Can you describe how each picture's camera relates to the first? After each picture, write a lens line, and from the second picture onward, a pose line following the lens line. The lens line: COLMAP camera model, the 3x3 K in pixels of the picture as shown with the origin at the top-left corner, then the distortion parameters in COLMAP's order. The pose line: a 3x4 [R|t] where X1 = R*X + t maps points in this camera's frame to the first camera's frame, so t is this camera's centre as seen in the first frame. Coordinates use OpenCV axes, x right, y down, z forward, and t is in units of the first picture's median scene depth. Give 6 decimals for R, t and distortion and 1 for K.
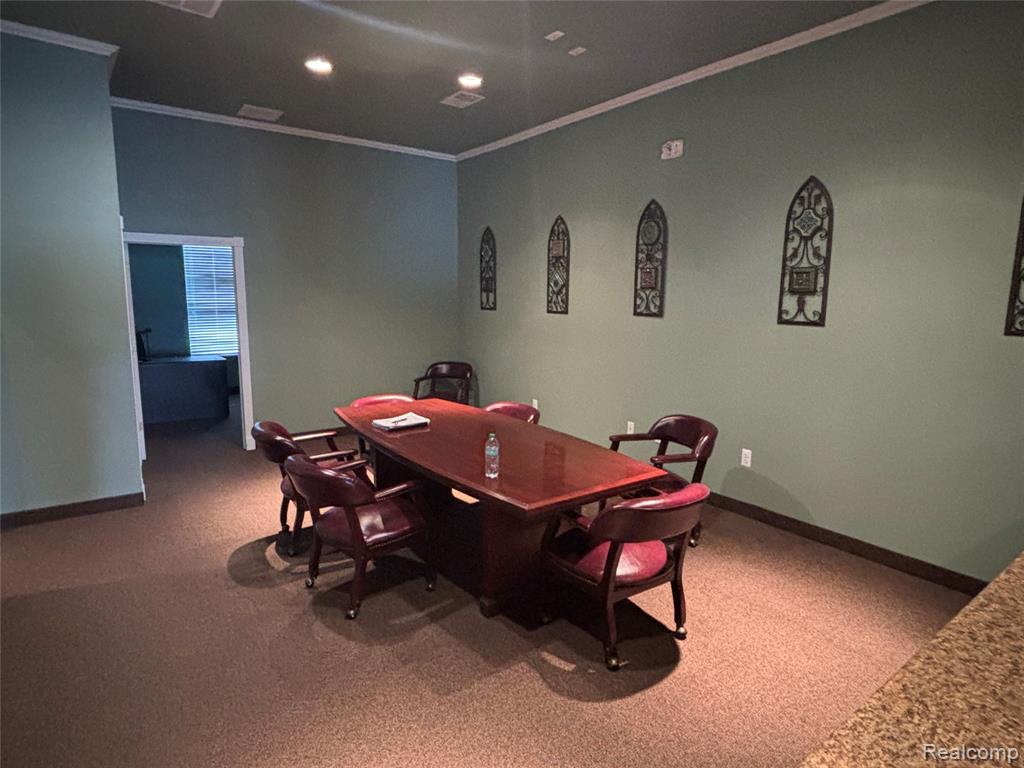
lens RADIAL K [[563.0, 0, 502.5], [0, 563.0, 377.4], [0, 0, 1]] dist [0.000726, -0.001216]
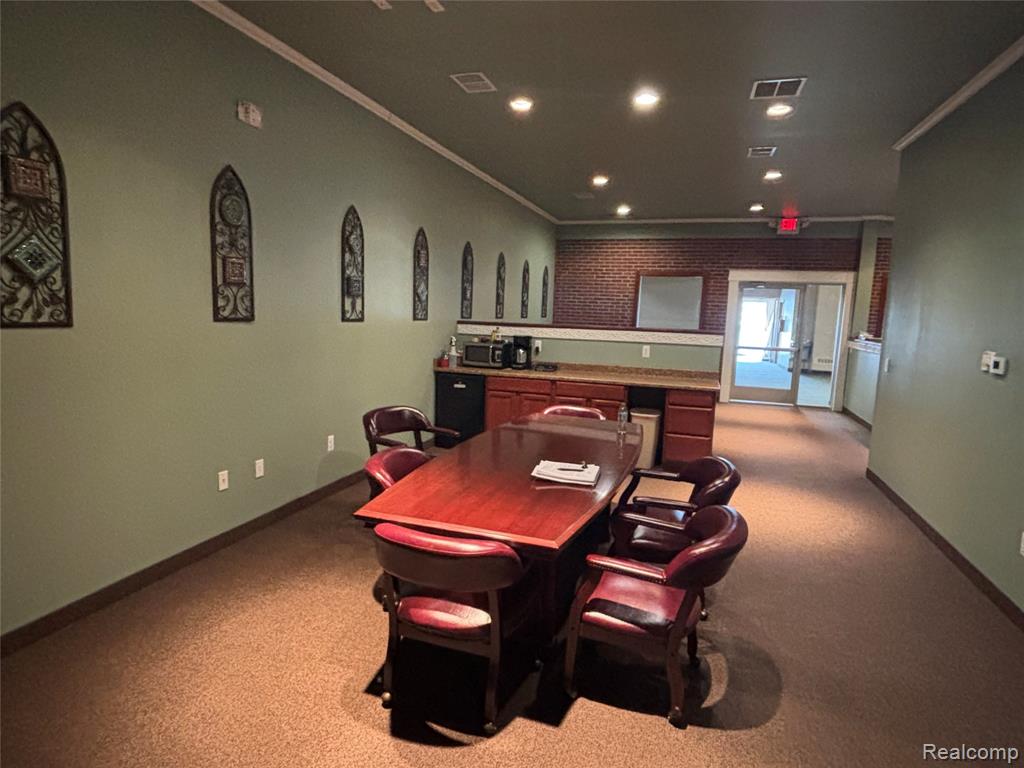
lens RADIAL K [[563.0, 0, 505.2], [0, 563.0, 384.0], [0, 0, 1]] dist [0.000726, -0.001216]
pose [[-0.557368, -0.144463, 0.817601, -0.588067], [0.075311, 0.971890, 0.223065, -0.172441], [-0.826843, 0.185904, -0.530821, 1.145607]]
